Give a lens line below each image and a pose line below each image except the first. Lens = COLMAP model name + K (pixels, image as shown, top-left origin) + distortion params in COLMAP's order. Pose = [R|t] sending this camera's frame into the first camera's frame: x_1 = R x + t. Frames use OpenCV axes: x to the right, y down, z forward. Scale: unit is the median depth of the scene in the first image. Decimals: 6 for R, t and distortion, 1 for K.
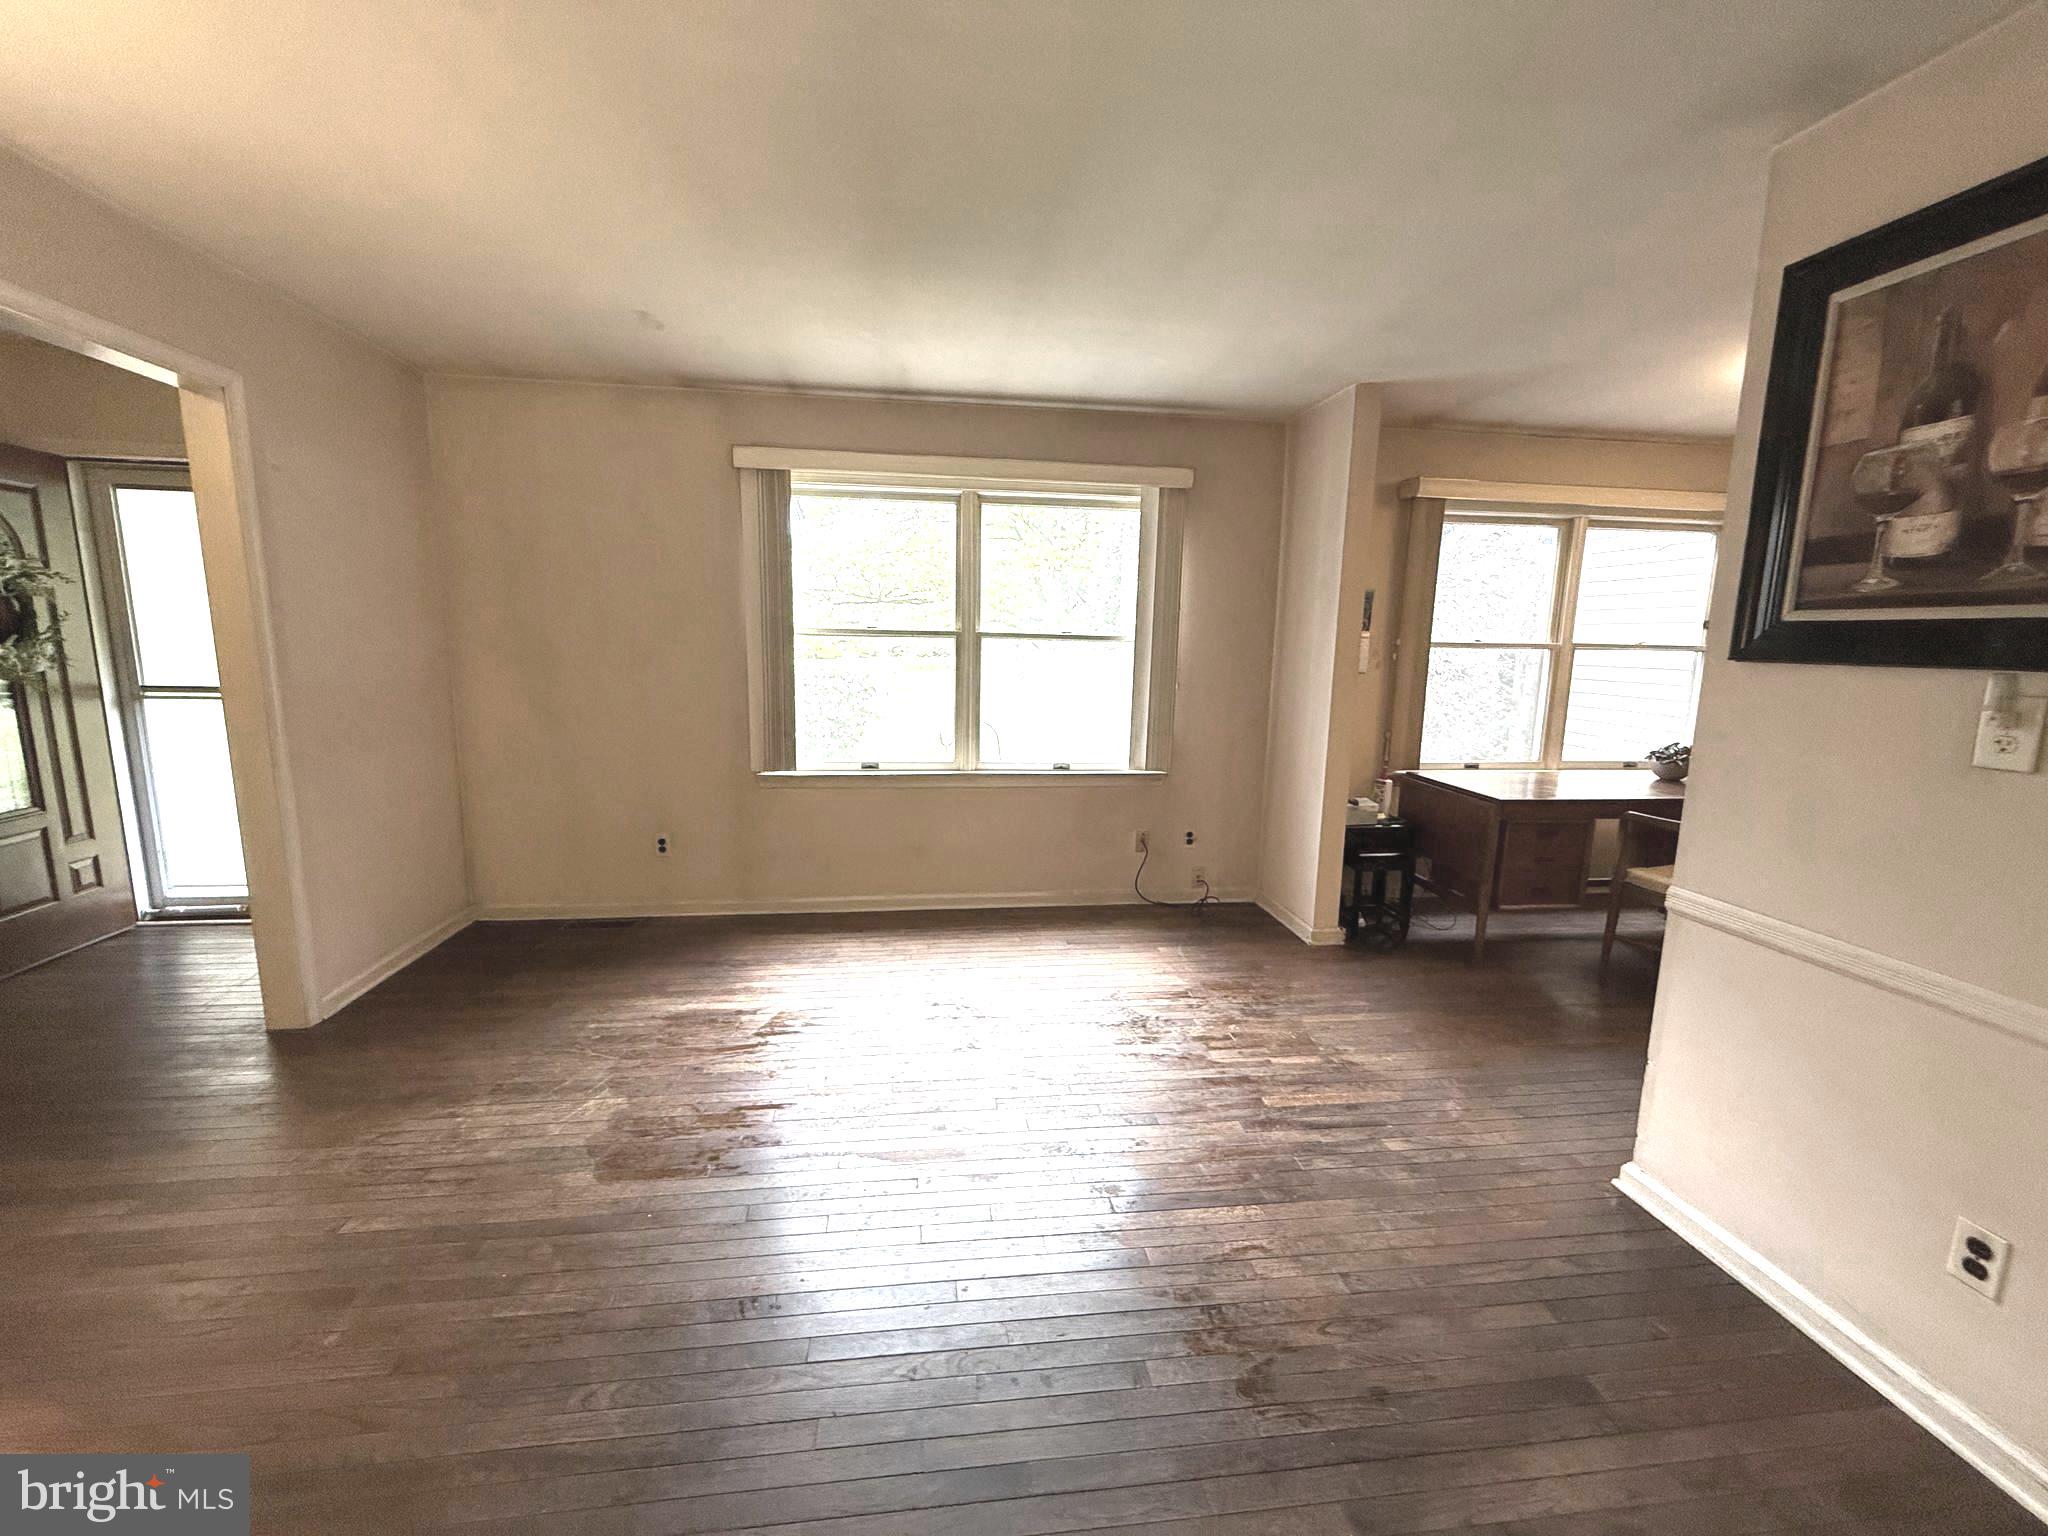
lens RADIAL K [[815.6, 0, 1014.0], [0, 815.6, 767.9], [0, 0, 1]] dist [0.000121, 0.000523]
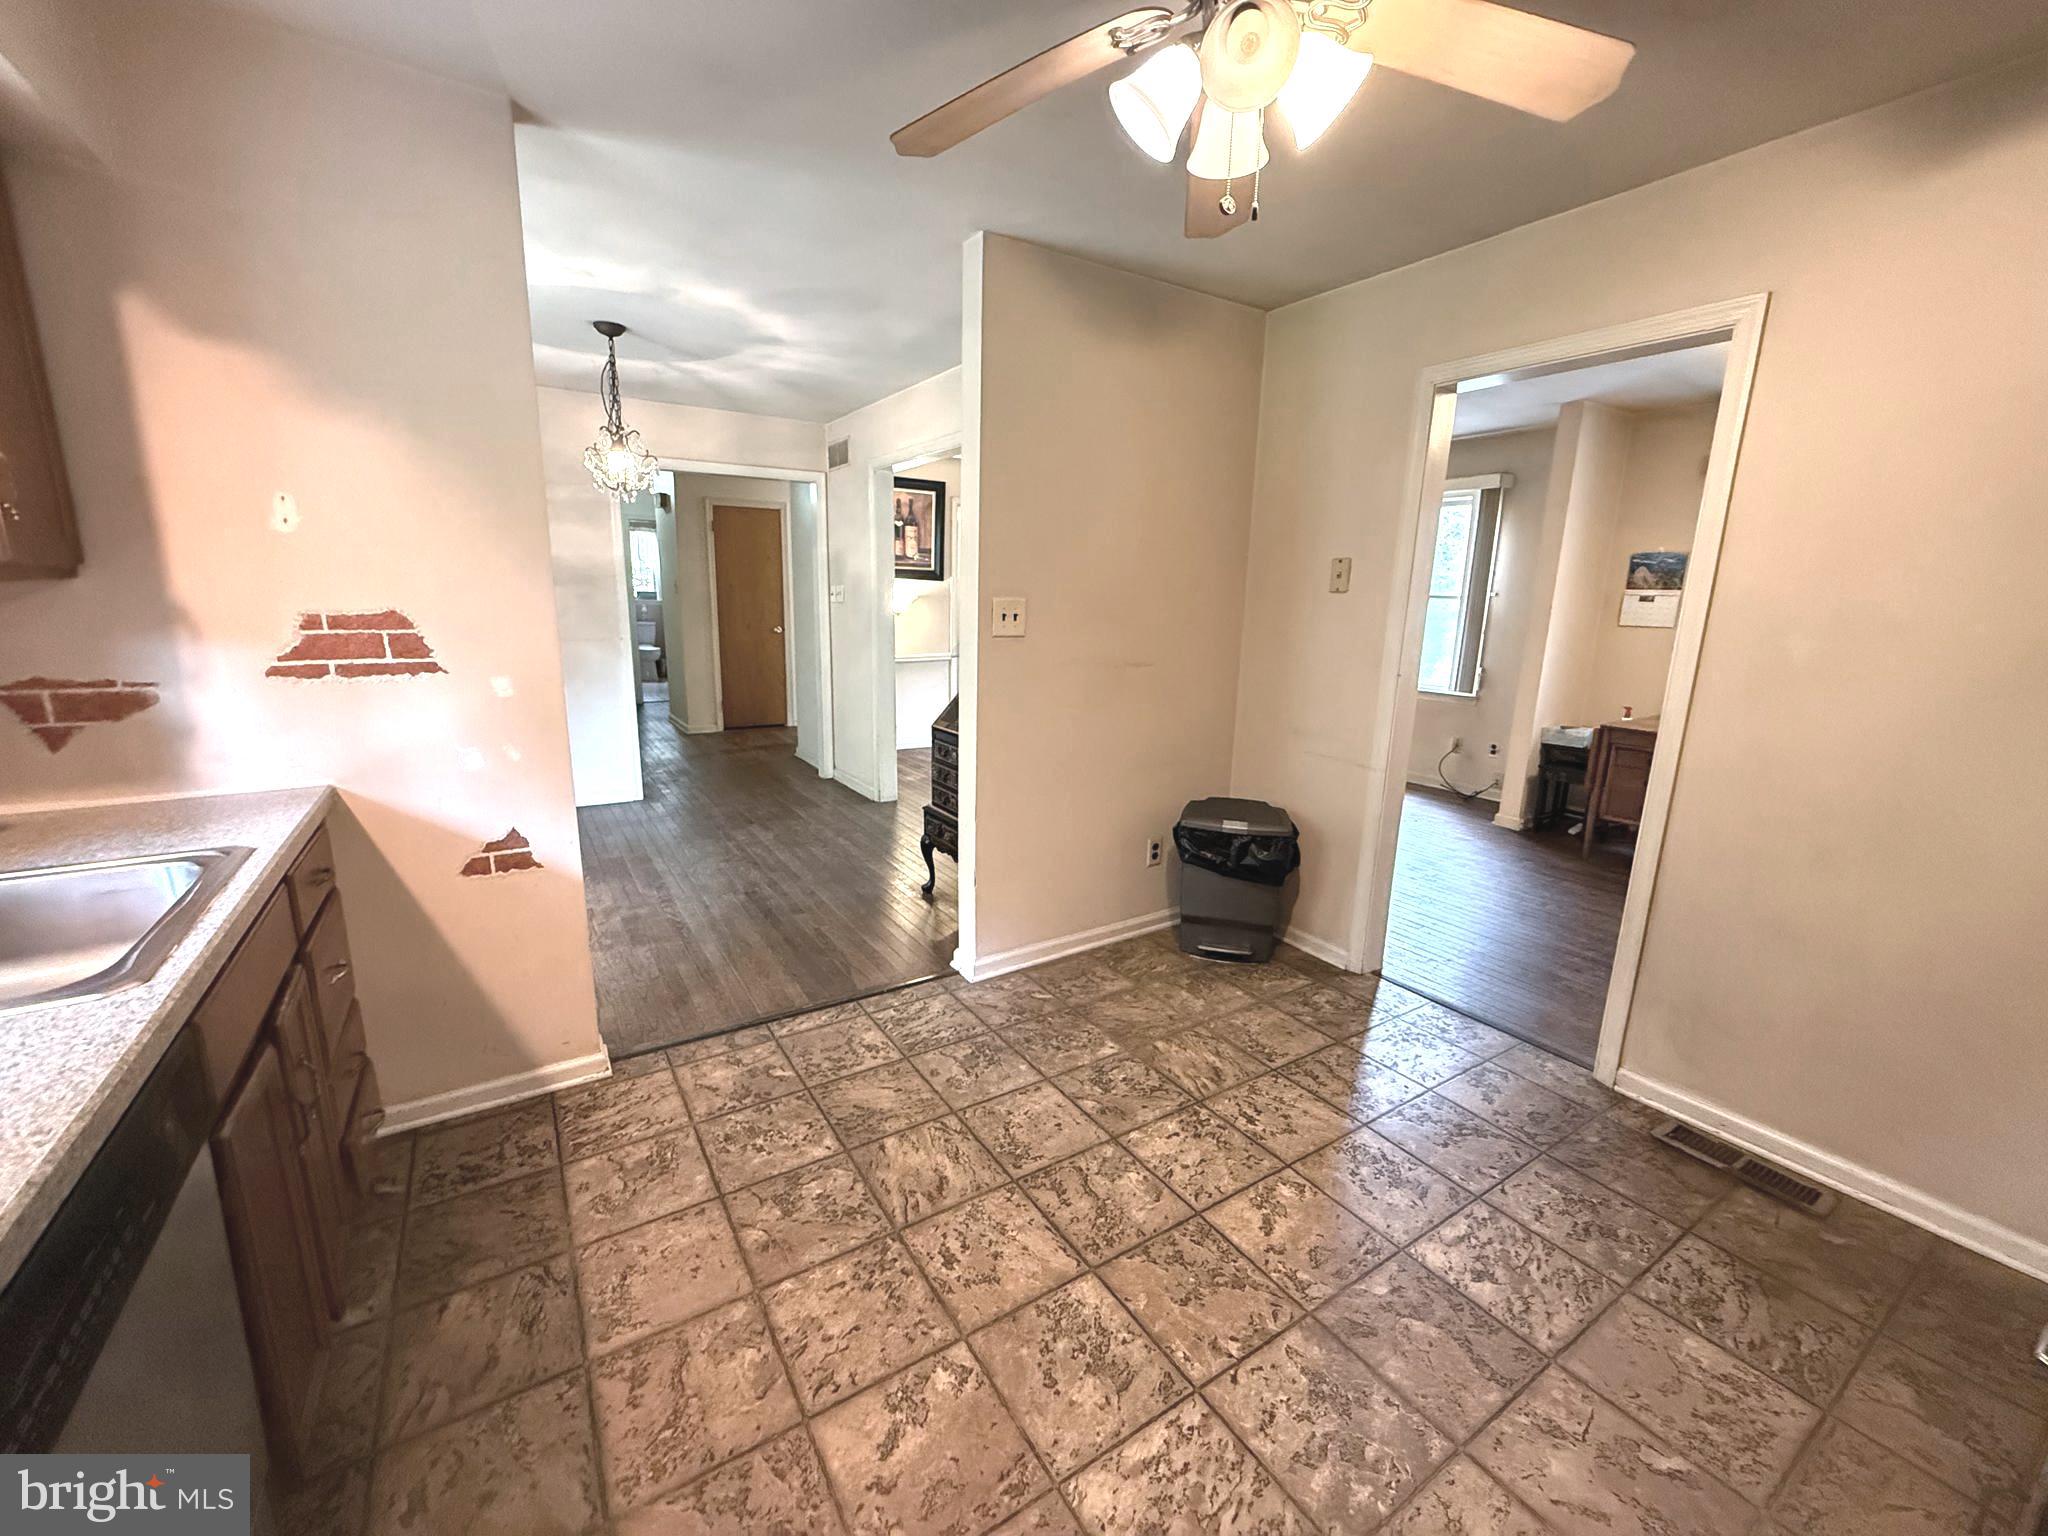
lens RADIAL K [[815.6, 0, 1016.9], [0, 815.6, 767.8], [0, 0, 1]] dist [0.000121, 0.000523]
pose [[0.425651, 0.182690, -0.886254, 1.335538], [-0.153840, 0.979760, 0.128078, 0.080881], [0.891715, 0.081824, 0.445140, -0.347763]]
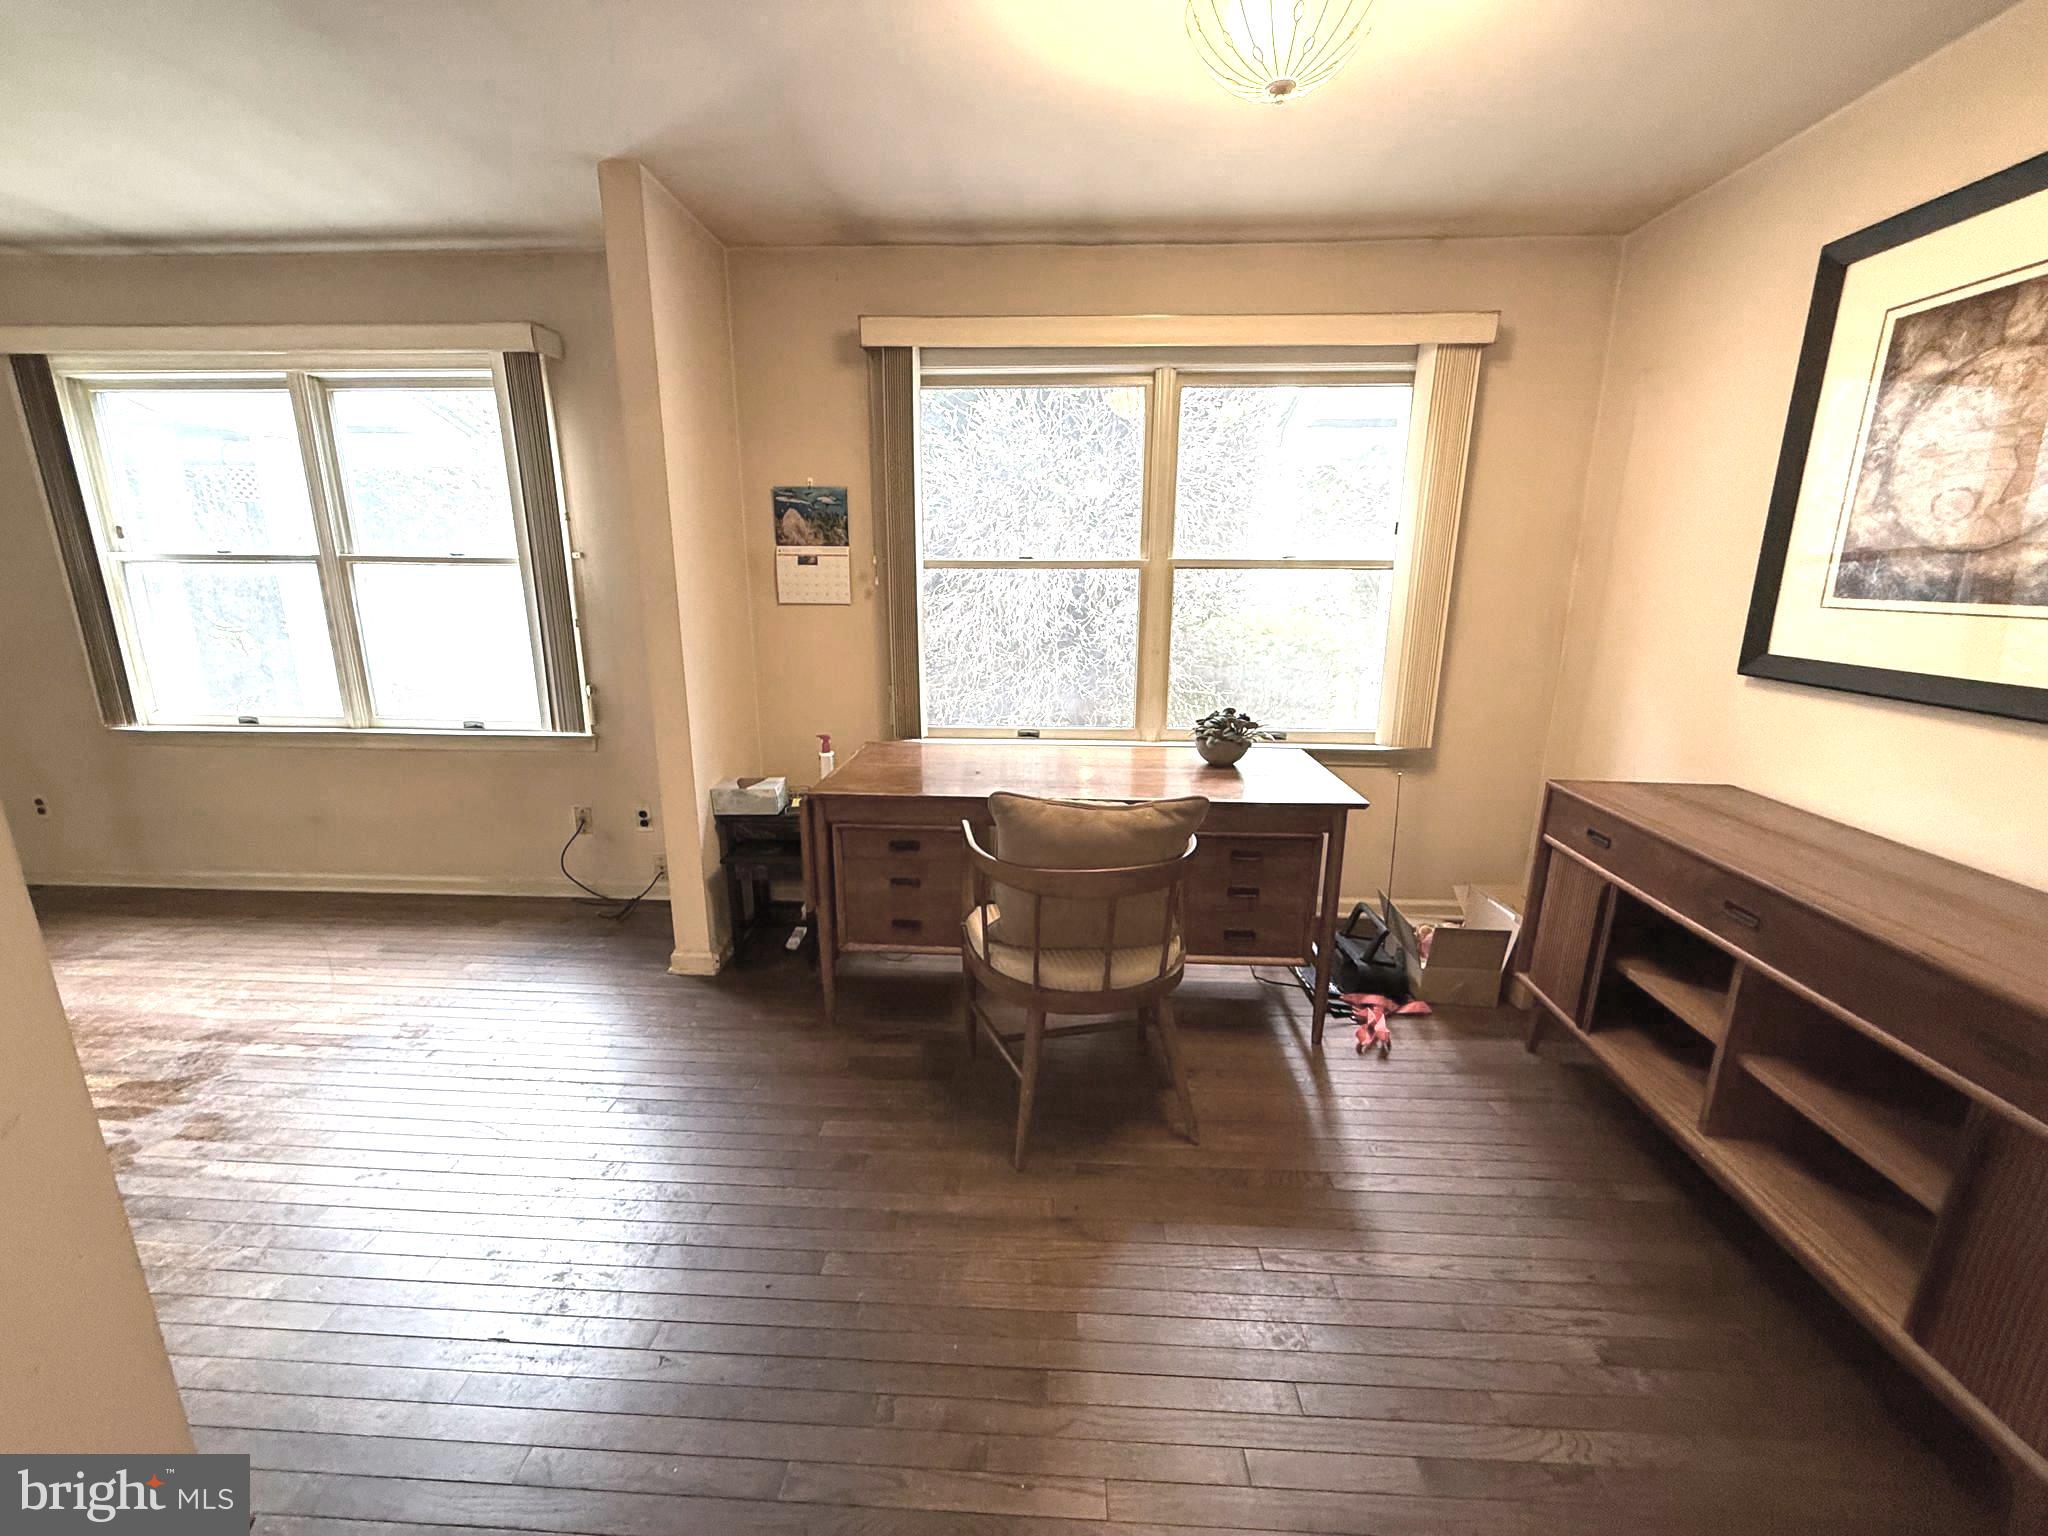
lens RADIAL K [[815.6, 0, 1022.7], [0, 815.6, 766.7], [0, 0, 1]] dist [0.000121, 0.000523]
pose [[0.984595, 0.028625, -0.172491, 0.890346], [-0.015153, 0.996766, 0.078919, -0.039535], [0.174193, -0.075089, 0.981844, 0.368775]]
